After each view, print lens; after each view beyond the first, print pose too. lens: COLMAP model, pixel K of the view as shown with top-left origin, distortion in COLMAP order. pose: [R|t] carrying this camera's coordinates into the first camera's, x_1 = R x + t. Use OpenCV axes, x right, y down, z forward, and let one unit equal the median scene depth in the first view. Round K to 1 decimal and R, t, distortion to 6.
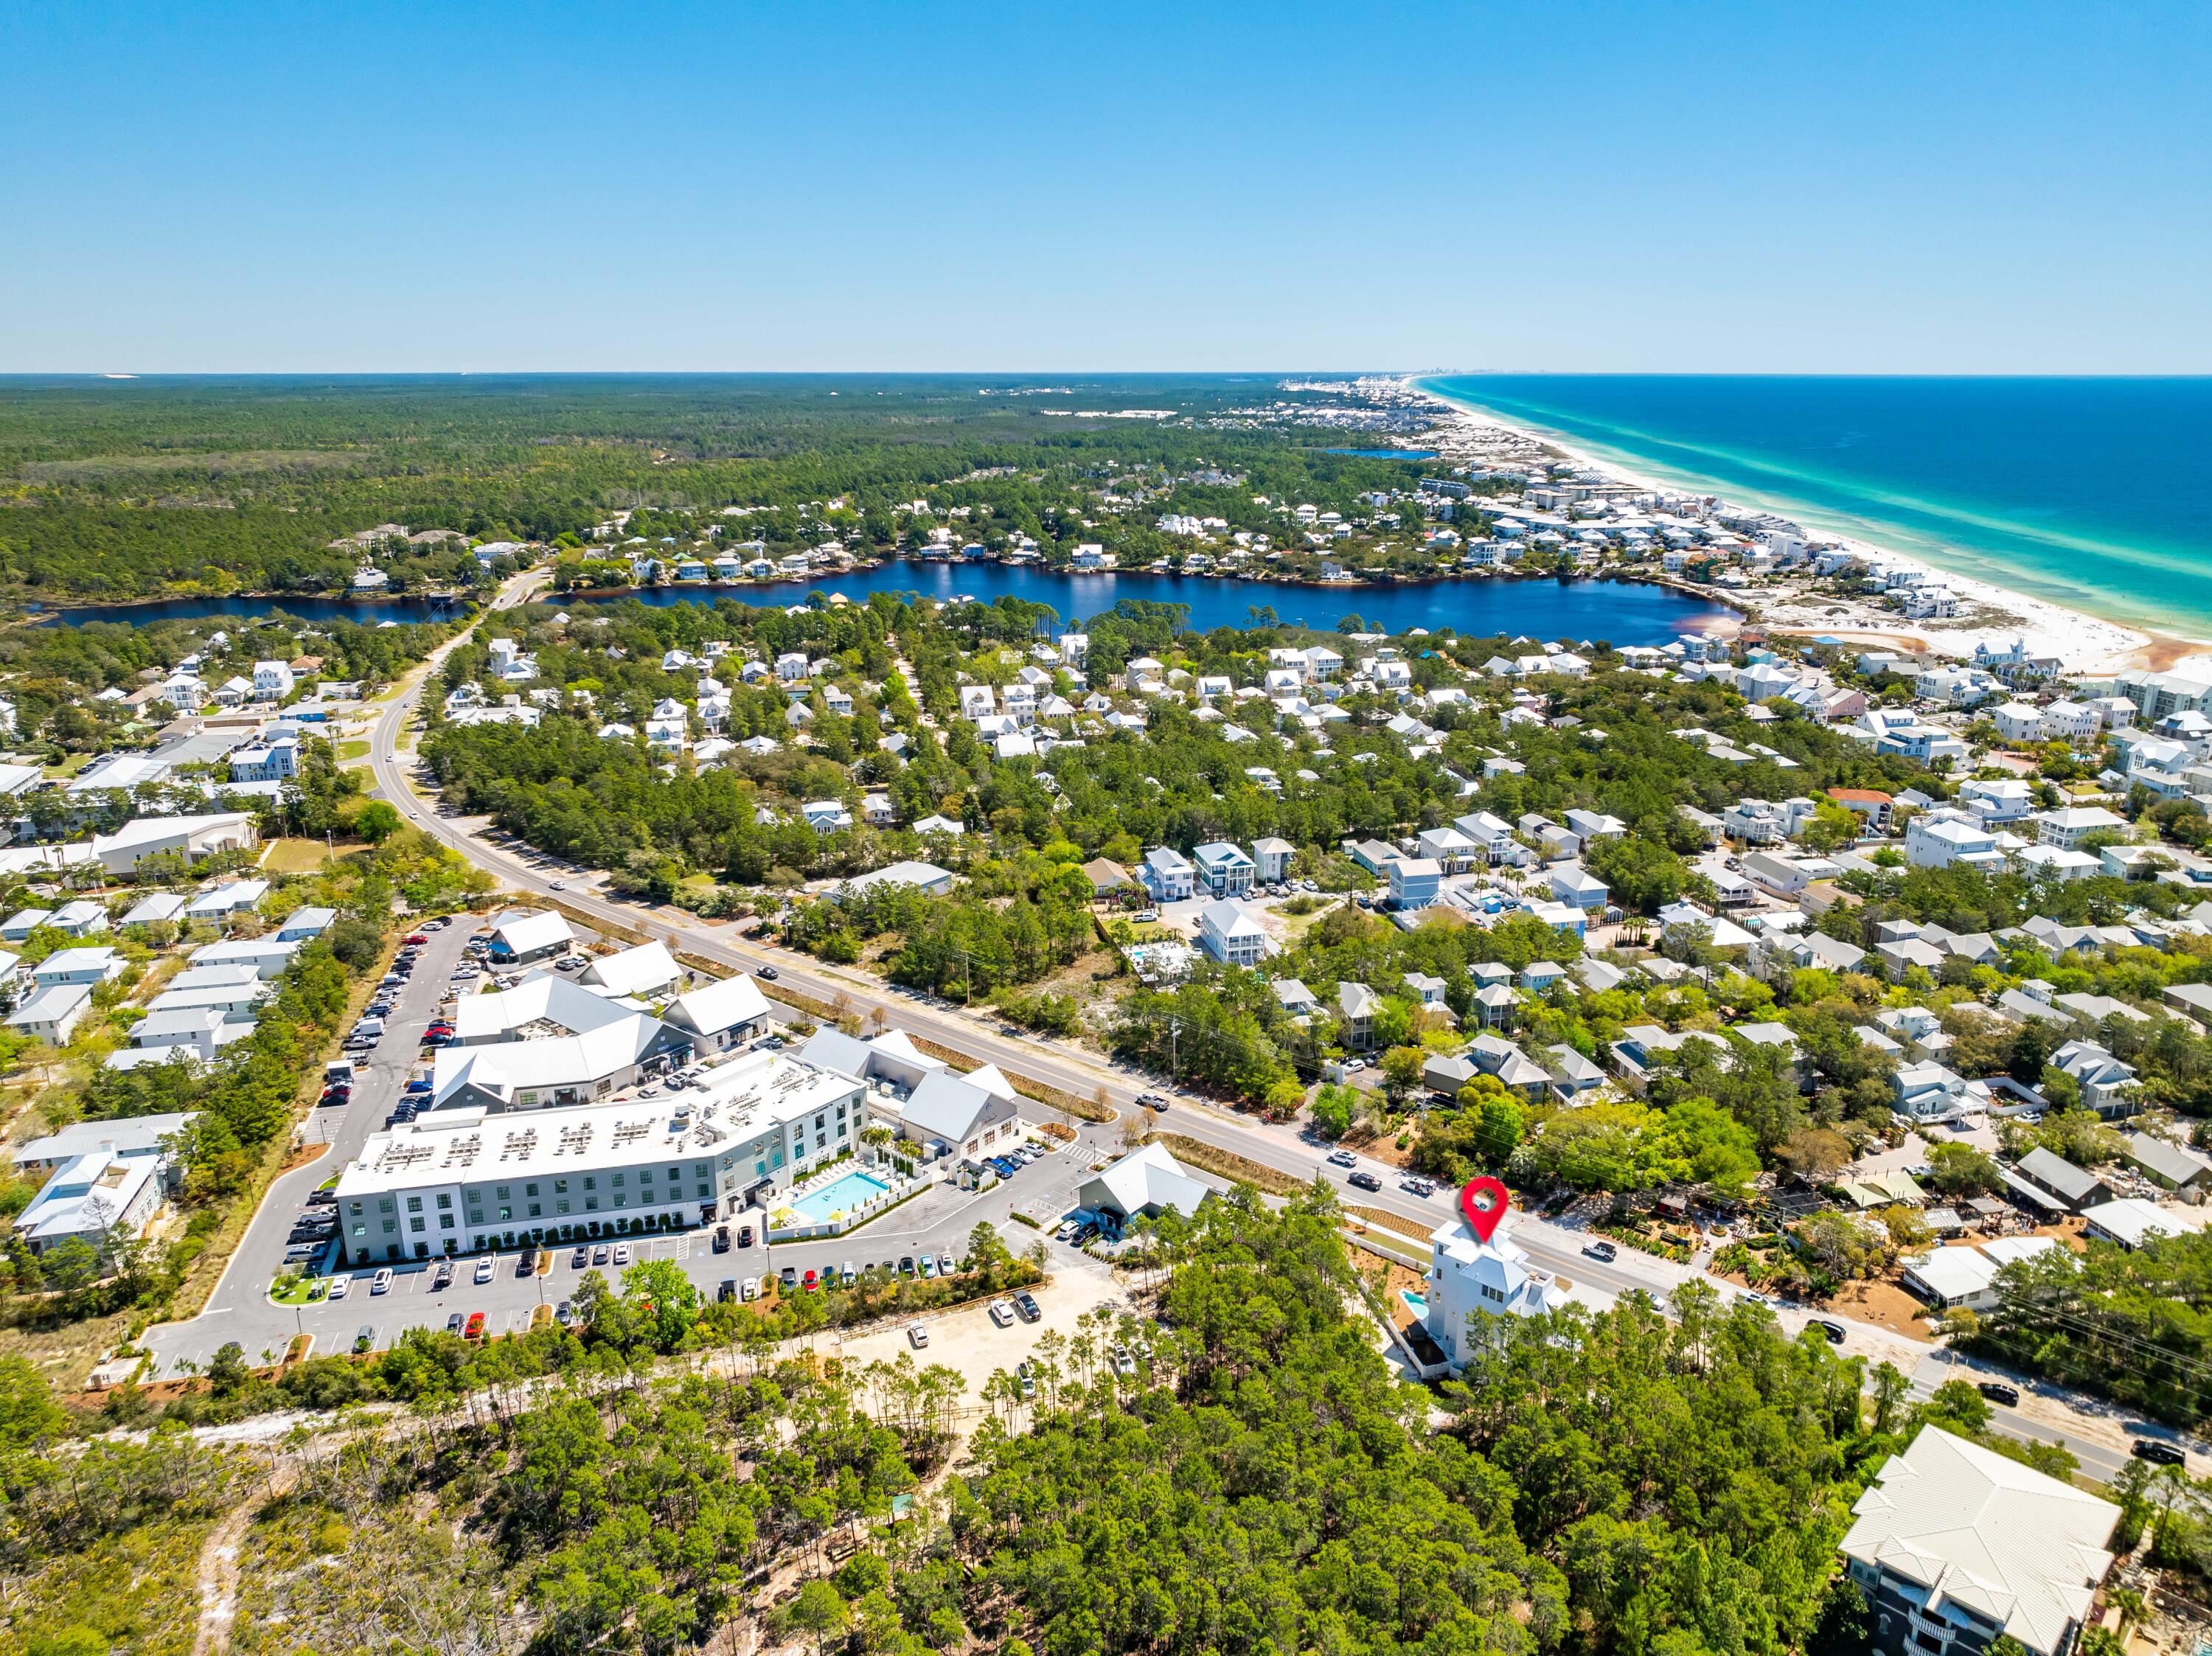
lens RADIAL K [[1540.3, 0, 1106.0], [0, 1540.3, 828.0], [0, 0, 1]] dist [0.009216, -0.021475]
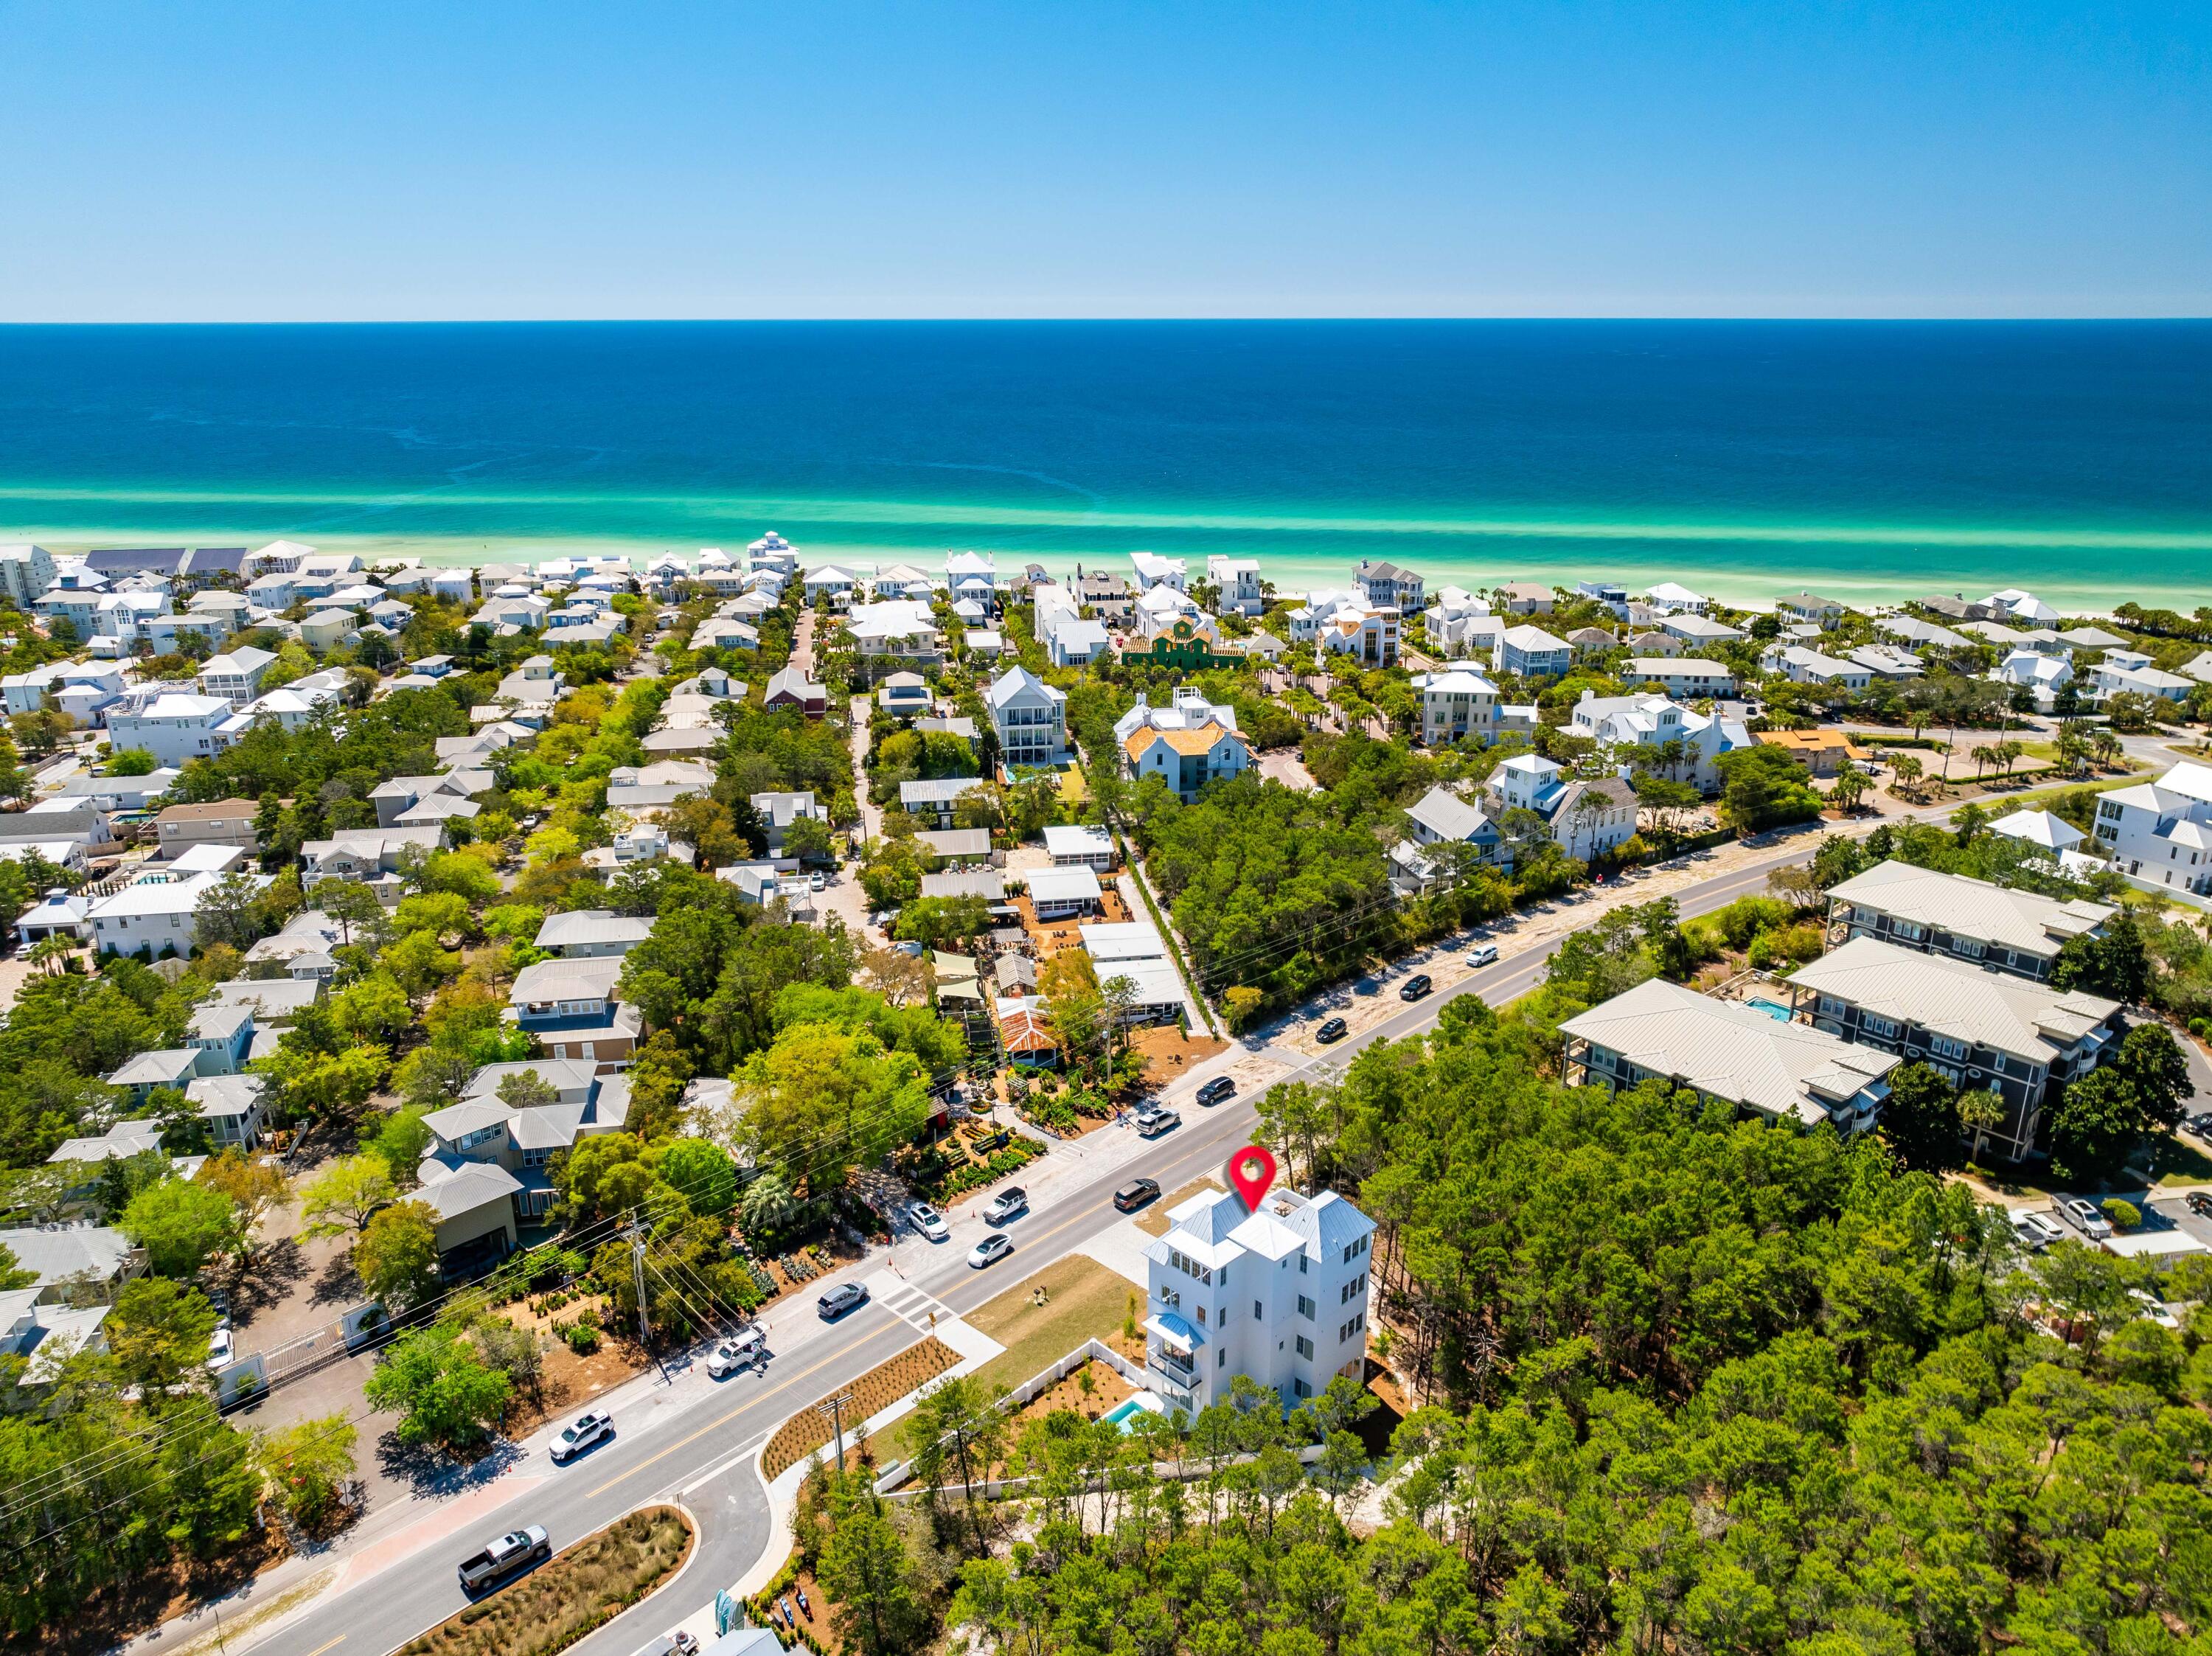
lens RADIAL K [[1540.3, 0, 1106.0], [0, 1540.3, 828.0], [0, 0, 1]] dist [0.009216, -0.021475]
pose [[0.082168, -0.316820, 0.944920, -0.178141], [0.289422, 0.914851, 0.281571, -0.032240], [-0.953668, 0.250345, 0.166866, 0.601903]]
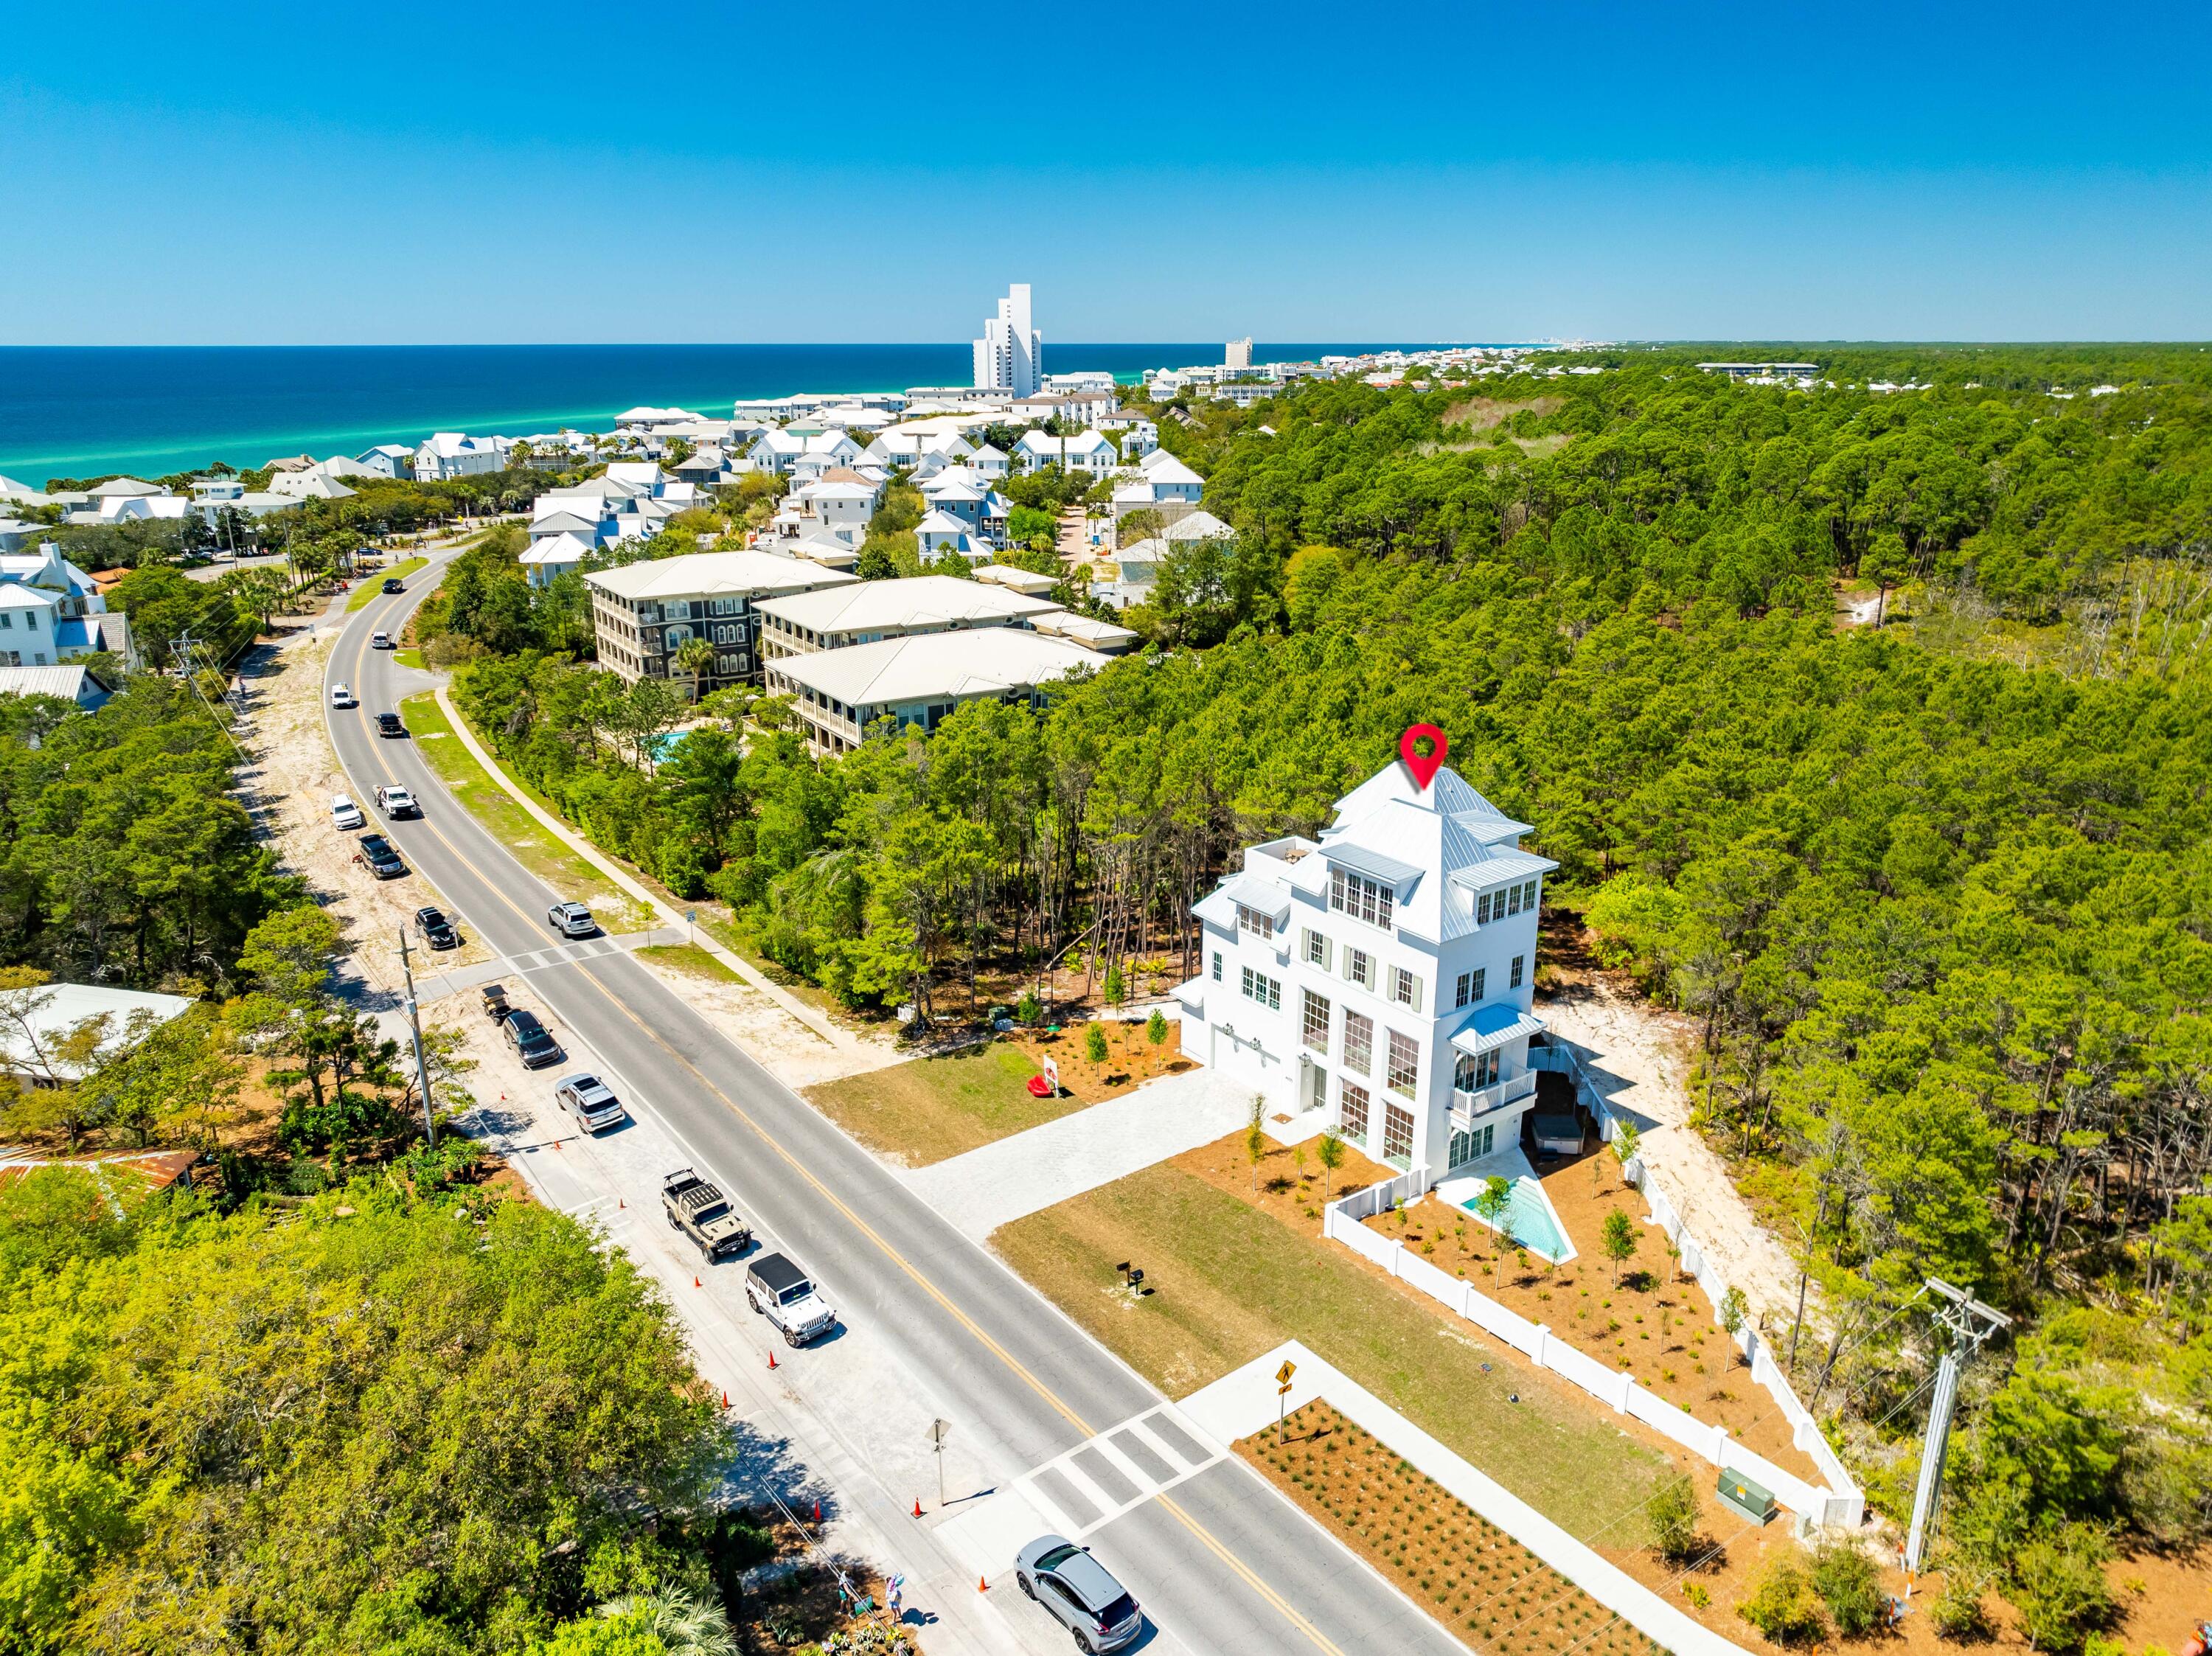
lens RADIAL K [[1544.9, 0, 1106.0], [0, 1544.9, 828.0], [0, 0, 1]] dist [0.011285, -0.025289]
pose [[-0.972964, -0.068957, 0.220424, 0.155168], [0.067588, 0.827596, 0.557240, 0.037446], [-0.220847, 0.557072, -0.800561, 0.863420]]
